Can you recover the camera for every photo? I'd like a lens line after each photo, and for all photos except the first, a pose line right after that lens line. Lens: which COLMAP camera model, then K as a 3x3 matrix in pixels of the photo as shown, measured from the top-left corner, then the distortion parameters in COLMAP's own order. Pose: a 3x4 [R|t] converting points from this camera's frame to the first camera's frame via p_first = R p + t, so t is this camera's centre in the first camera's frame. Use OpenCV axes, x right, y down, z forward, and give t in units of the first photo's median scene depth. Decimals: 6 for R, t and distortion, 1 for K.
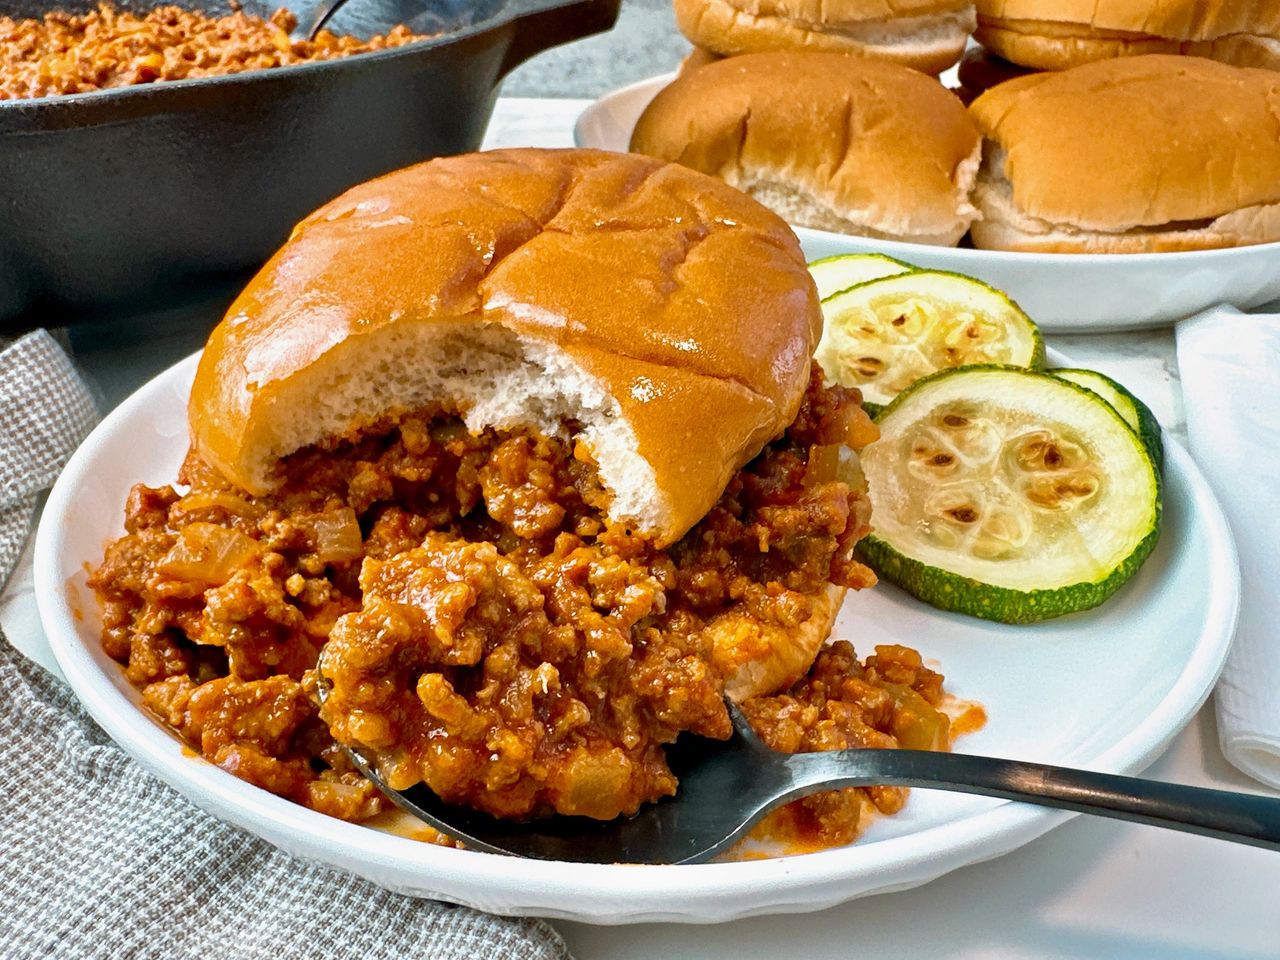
lens RADIAL K [[993.6, 0, 705.3], [0, 993.6, 498.6], [0, 0, 1]] dist [0.016430, -0.010801]
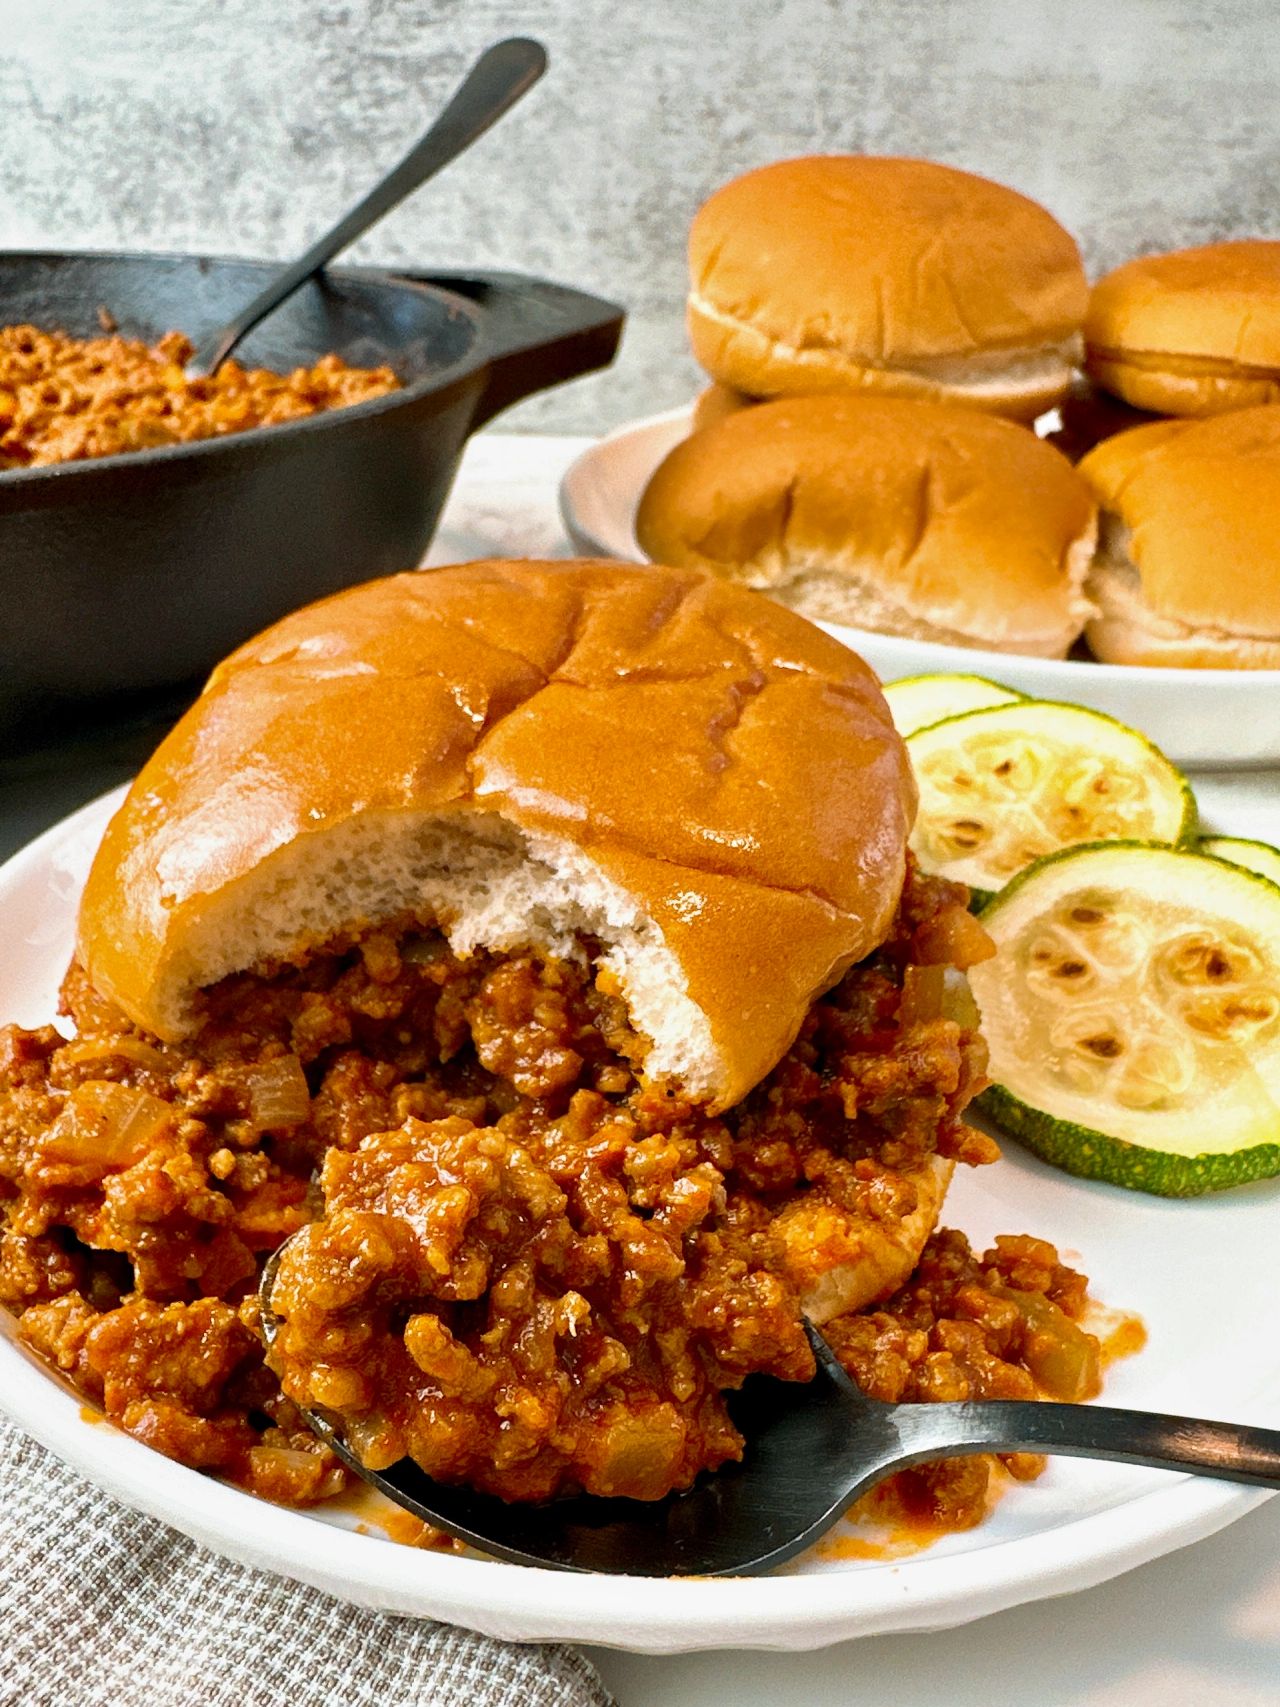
lens RADIAL K [[1326.1, 0, 711.5], [0, 1326.1, 852.2], [0, 0, 1]] dist [0.012793, -0.008616]
pose [[0.999860, -0.004444, 0.016160, -0.061036], [0.004961, 0.999472, -0.032100, -0.115019], [-0.016009, 0.032175, 0.999354, -0.008879]]
